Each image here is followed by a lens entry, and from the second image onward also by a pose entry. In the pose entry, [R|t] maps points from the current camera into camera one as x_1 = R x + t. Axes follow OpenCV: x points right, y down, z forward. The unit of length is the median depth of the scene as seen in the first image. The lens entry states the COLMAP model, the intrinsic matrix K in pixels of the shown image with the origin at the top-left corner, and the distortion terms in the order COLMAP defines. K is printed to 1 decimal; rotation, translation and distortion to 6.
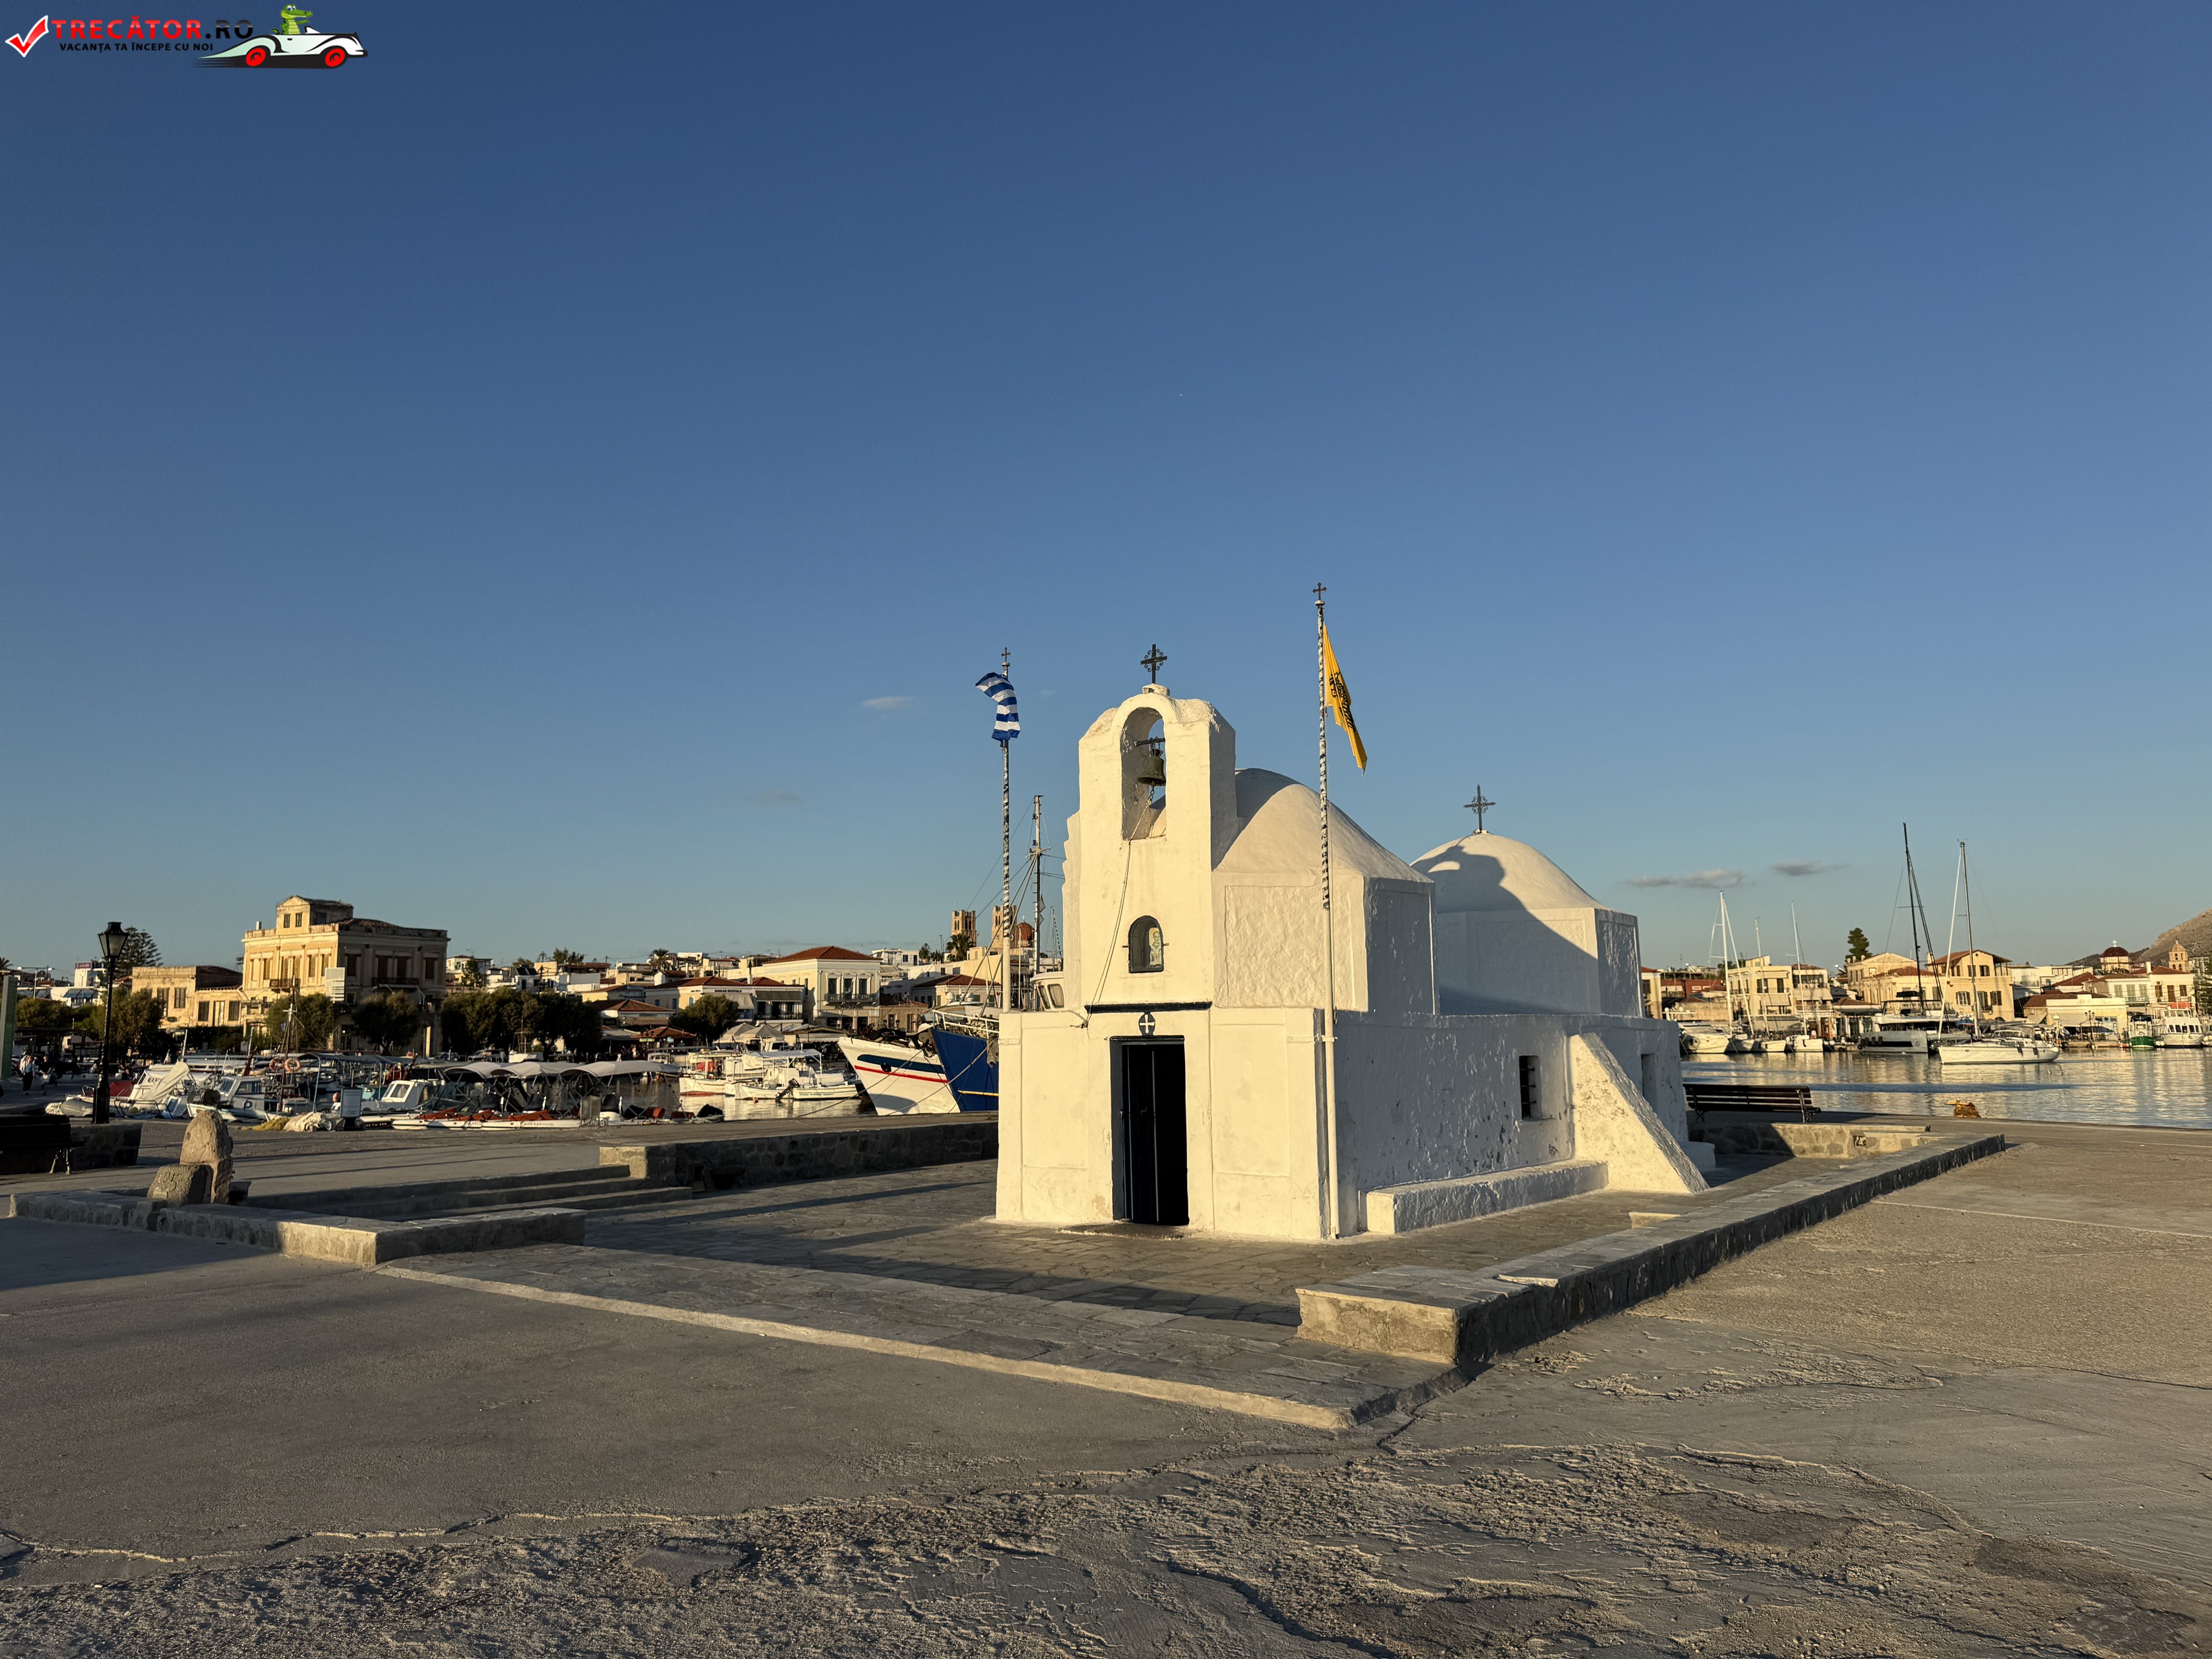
lens RADIAL K [[1553.8, 0, 1103.1], [0, 1553.8, 827.6], [0, 0, 1]] dist [0.050411, -0.069932]
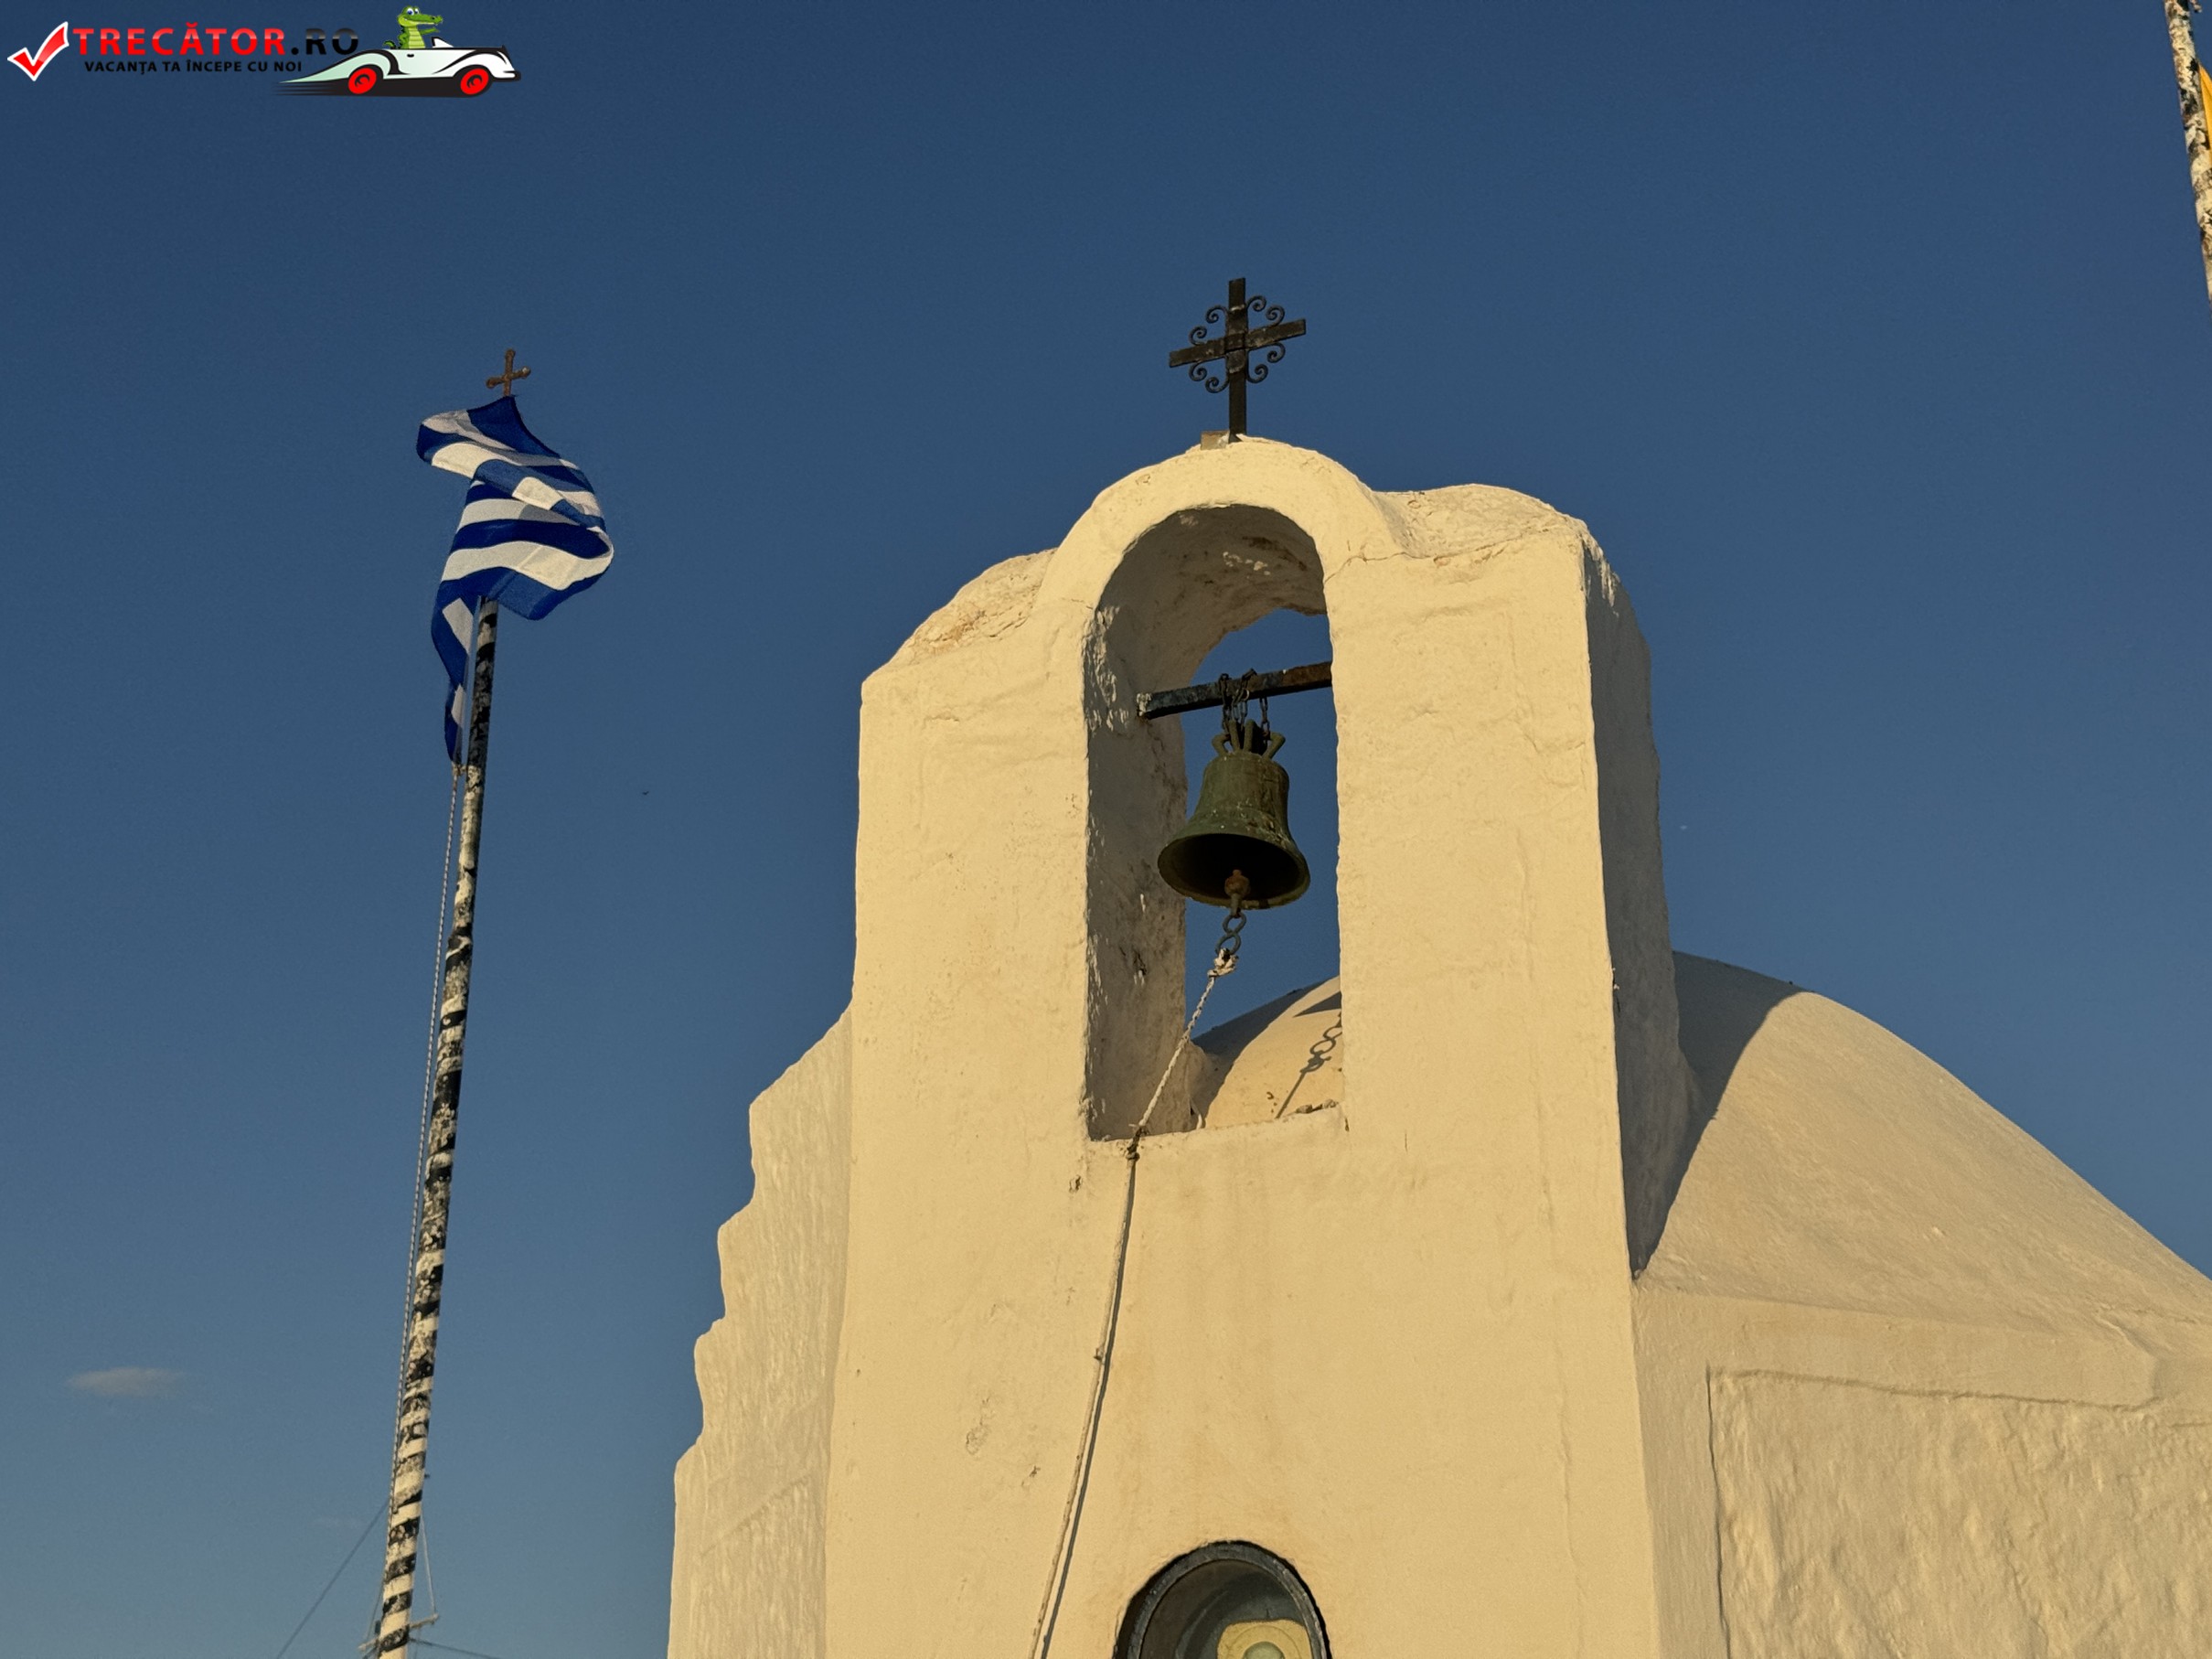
lens RADIAL K [[3092.6, 0, 1107.5], [0, 3092.6, 825.1], [0, 0, 1]] dist [0.004607, 0.000000]
pose [[0.985983, 0.076218, 0.148416, -0.043299], [-0.031642, 0.958835, -0.282195, 0.076283], [-0.163815, 0.273544, 0.947807, 0.637177]]
